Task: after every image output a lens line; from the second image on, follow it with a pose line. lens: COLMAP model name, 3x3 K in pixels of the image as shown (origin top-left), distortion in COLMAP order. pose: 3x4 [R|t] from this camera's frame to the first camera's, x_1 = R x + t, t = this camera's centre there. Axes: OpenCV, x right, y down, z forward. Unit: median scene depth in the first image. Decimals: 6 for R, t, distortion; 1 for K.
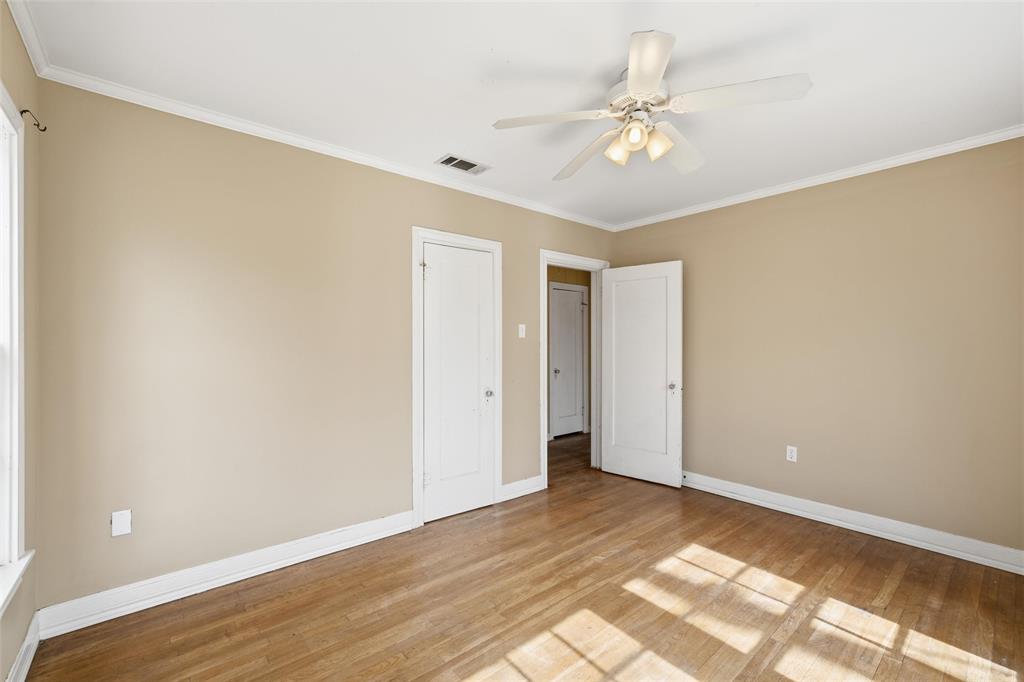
lens RADIAL K [[414.1, 0, 515.6], [0, 414.1, 341.3], [0, 0, 1]] dist [-0.003251, 0.000441]
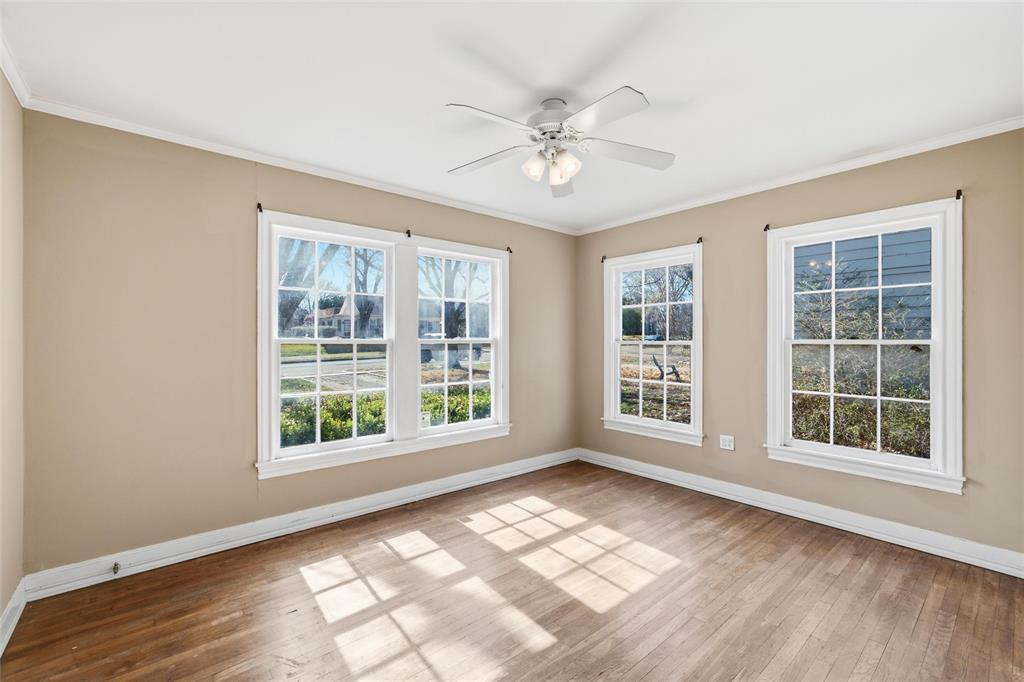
lens RADIAL K [[414.1, 0, 515.6], [0, 414.1, 341.3], [0, 0, 1]] dist [-0.003251, 0.000441]
pose [[-0.999988, -0.000236, 0.004827, 0.383726], [-0.000247, 0.999997, -0.002446, 0.006572], [-0.004827, -0.002447, -0.999985, 2.088092]]
